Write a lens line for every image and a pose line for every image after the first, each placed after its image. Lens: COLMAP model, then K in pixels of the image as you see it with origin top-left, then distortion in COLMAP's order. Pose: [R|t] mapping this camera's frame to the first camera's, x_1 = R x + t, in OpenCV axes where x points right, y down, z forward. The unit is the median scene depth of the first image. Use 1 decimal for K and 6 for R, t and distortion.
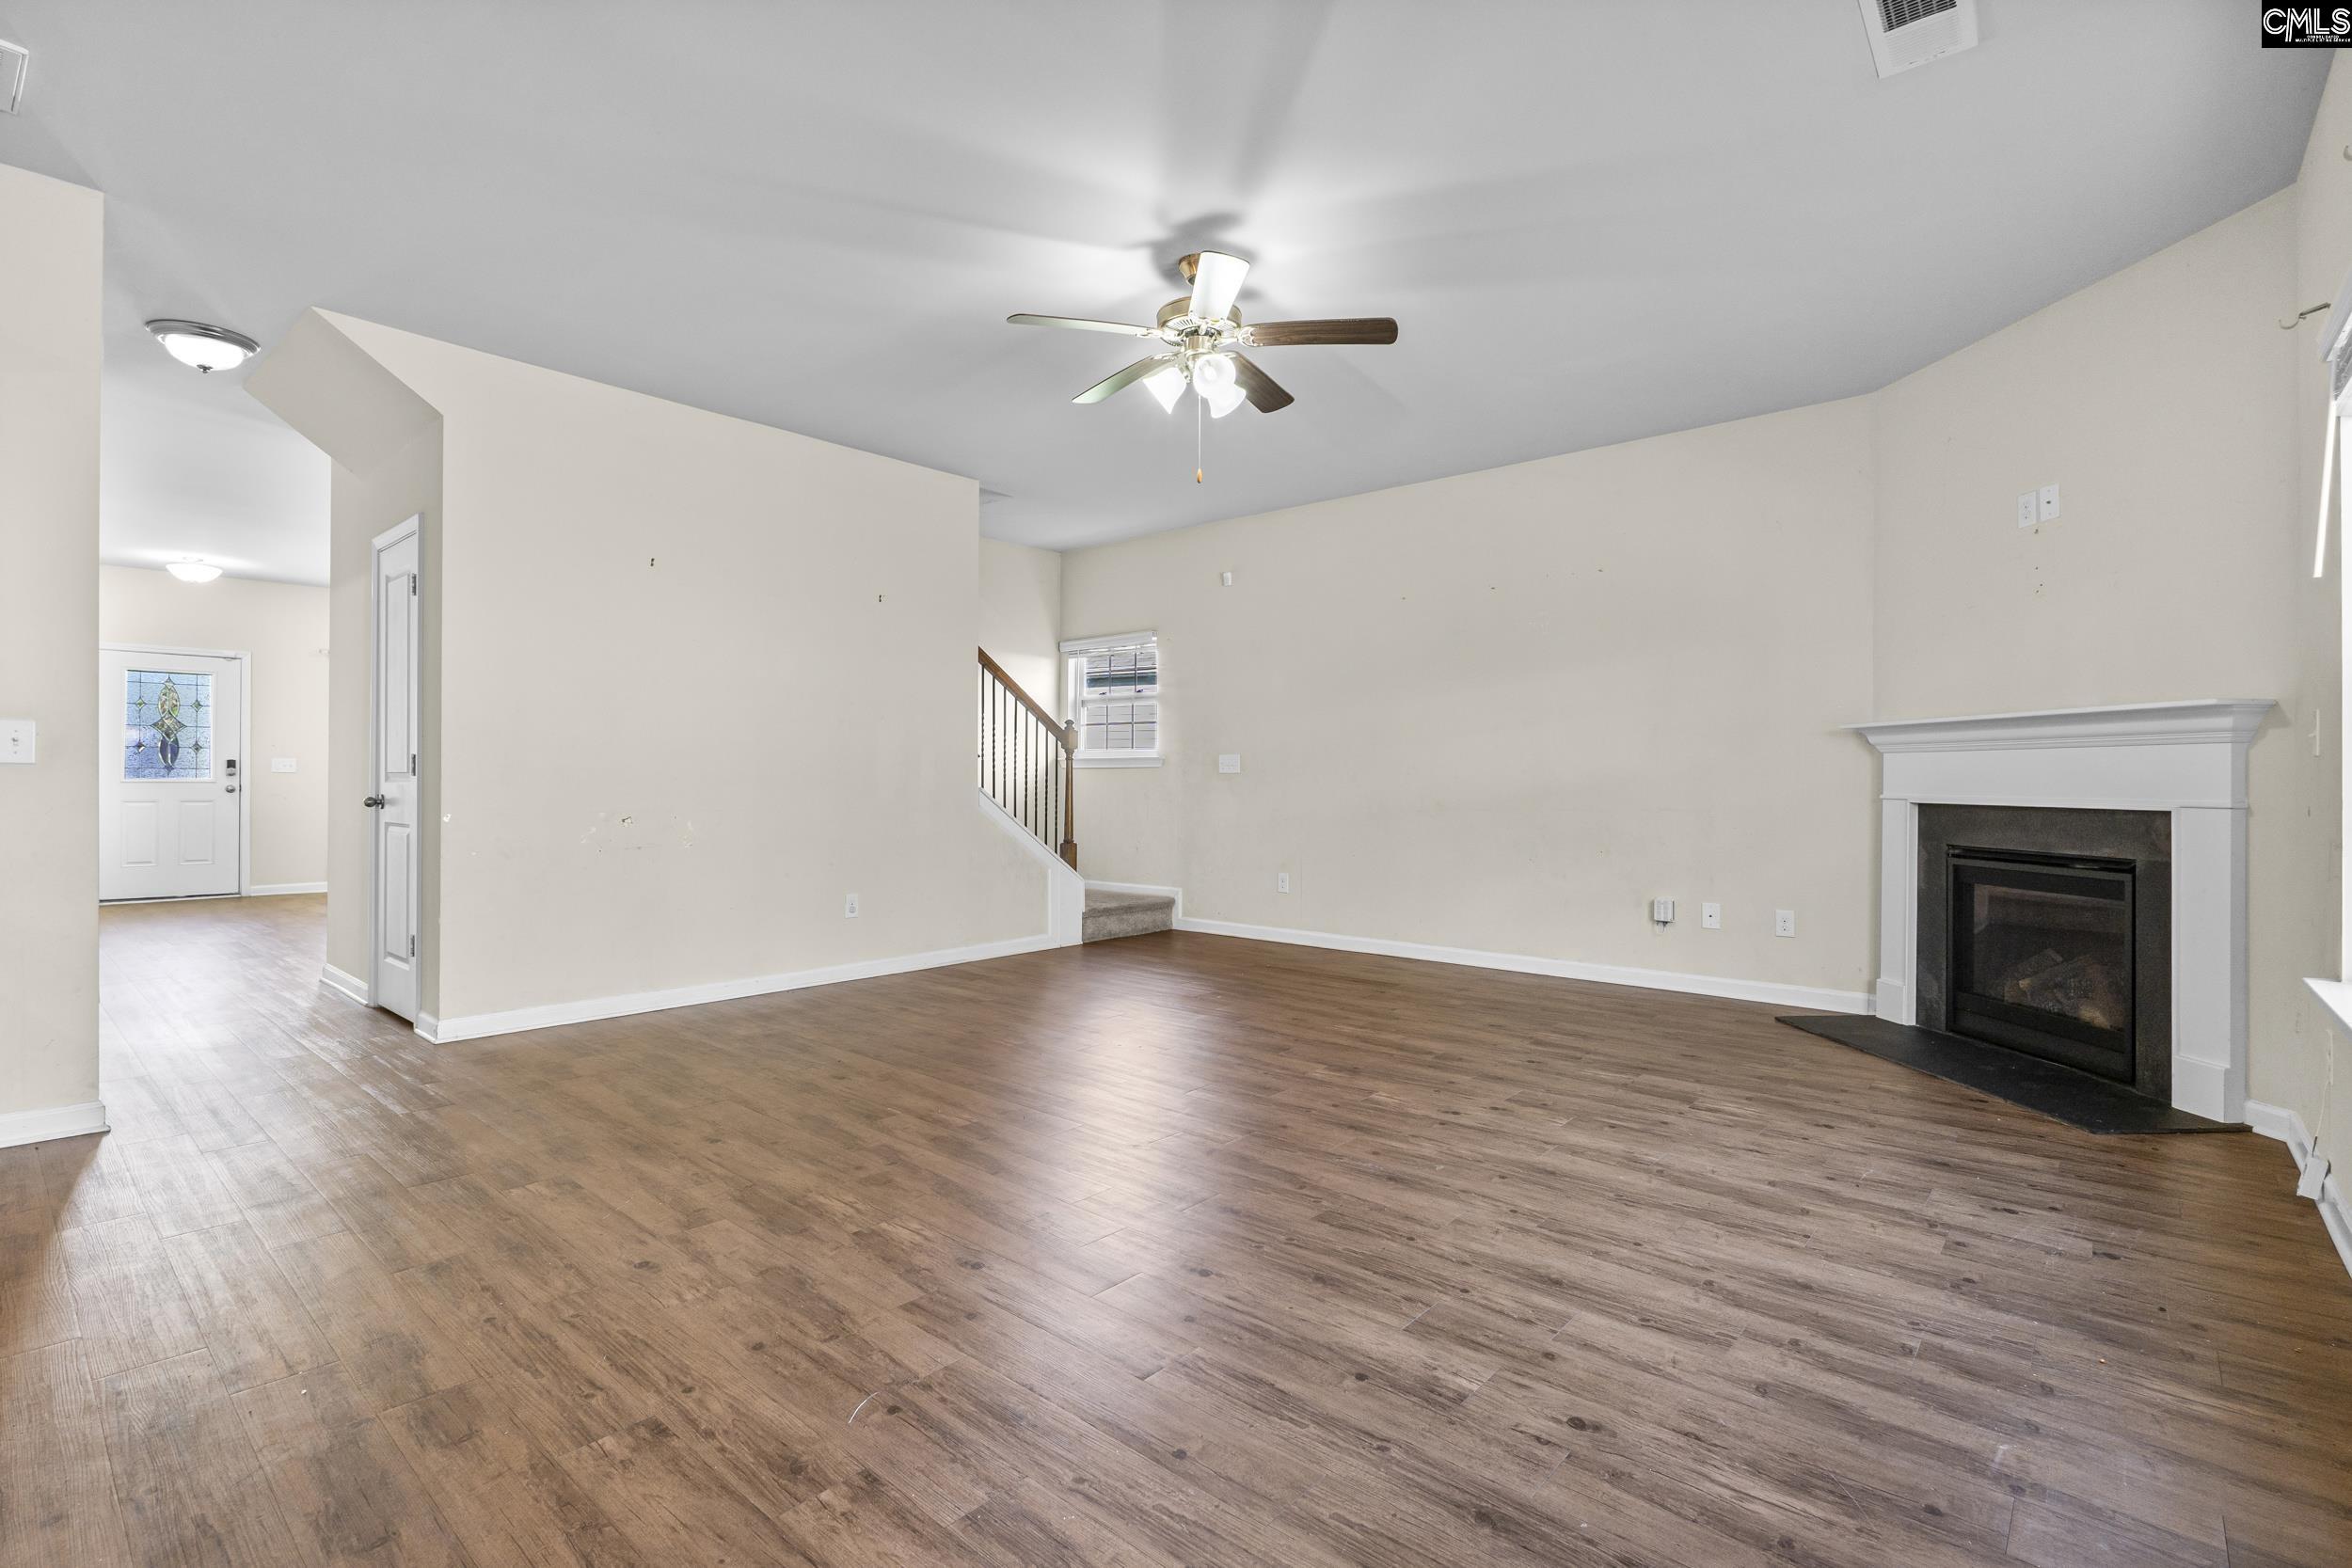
lens RADIAL K [[1086.0, 0, 1160.4], [0, 1086.0, 780.4], [0, 0, 1]] dist [-0.010643, 0.000758]
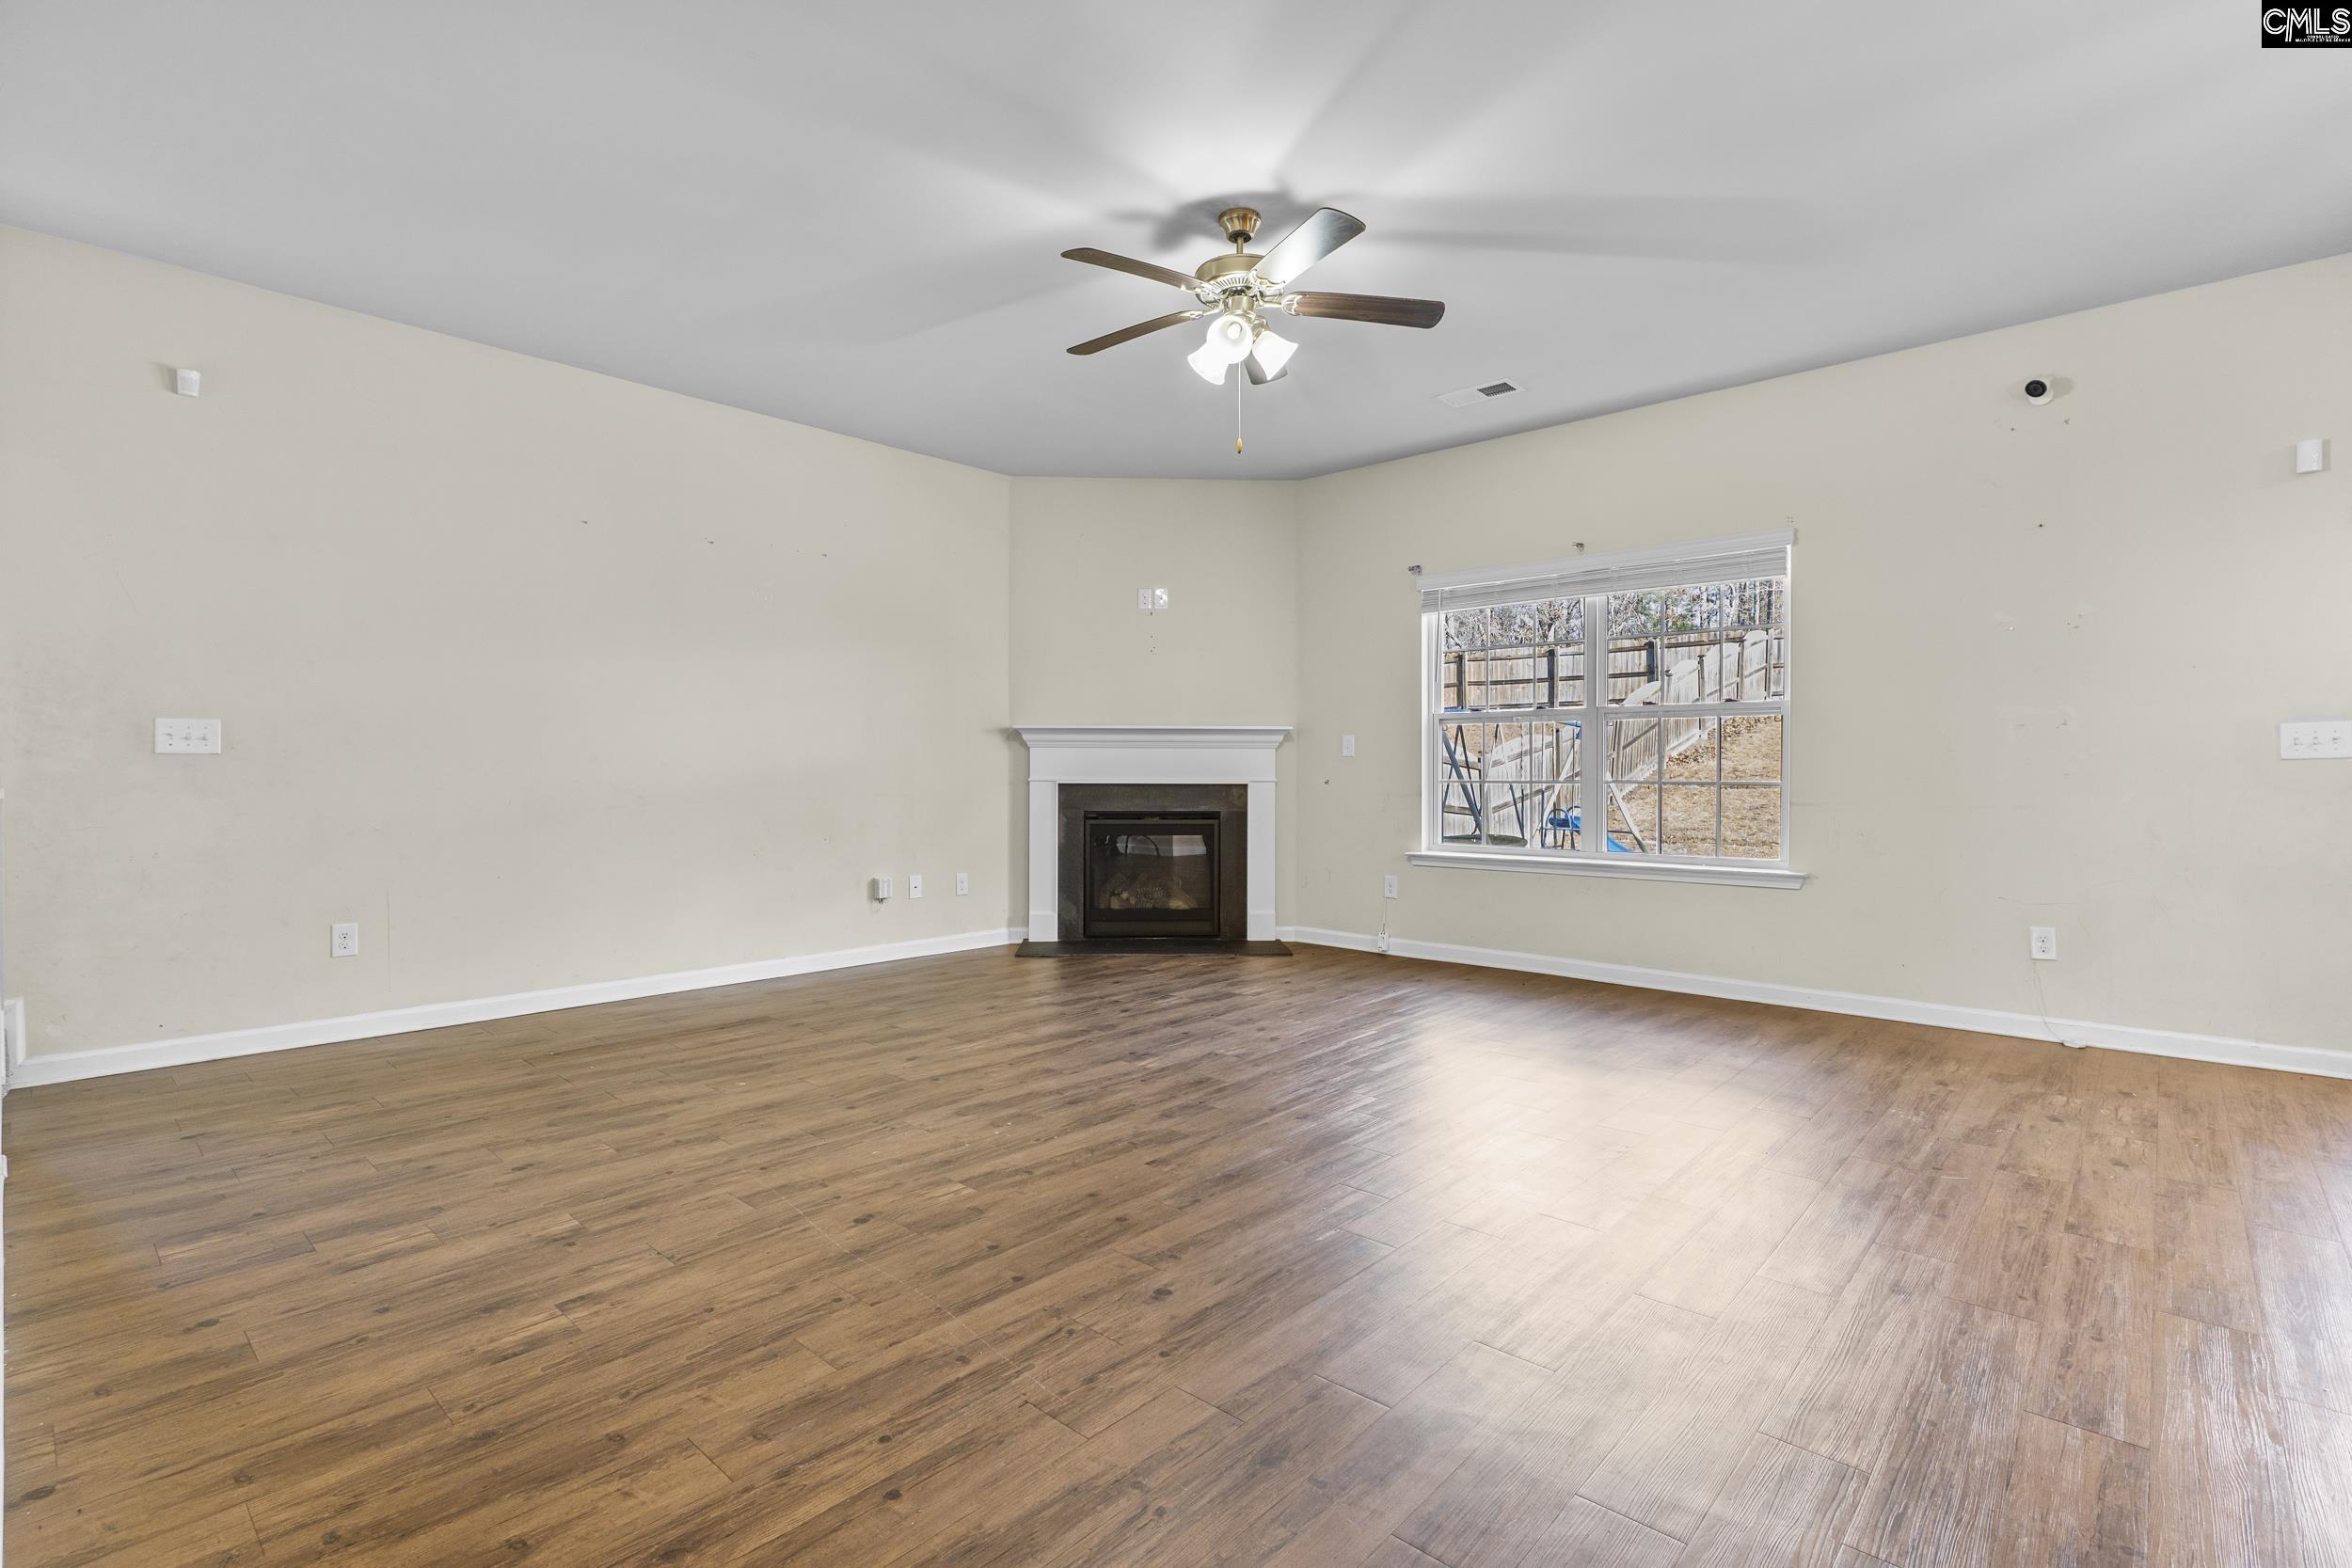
lens RADIAL K [[1086.0, 0, 1175.4], [0, 1086.0, 781.9], [0, 0, 1]] dist [-0.010643, 0.000758]
pose [[0.012378, -0.014378, 0.999820, -0.803770], [-0.000836, 0.999896, 0.014389, -0.002042], [-0.999923, -0.001014, 0.012365, 0.921114]]
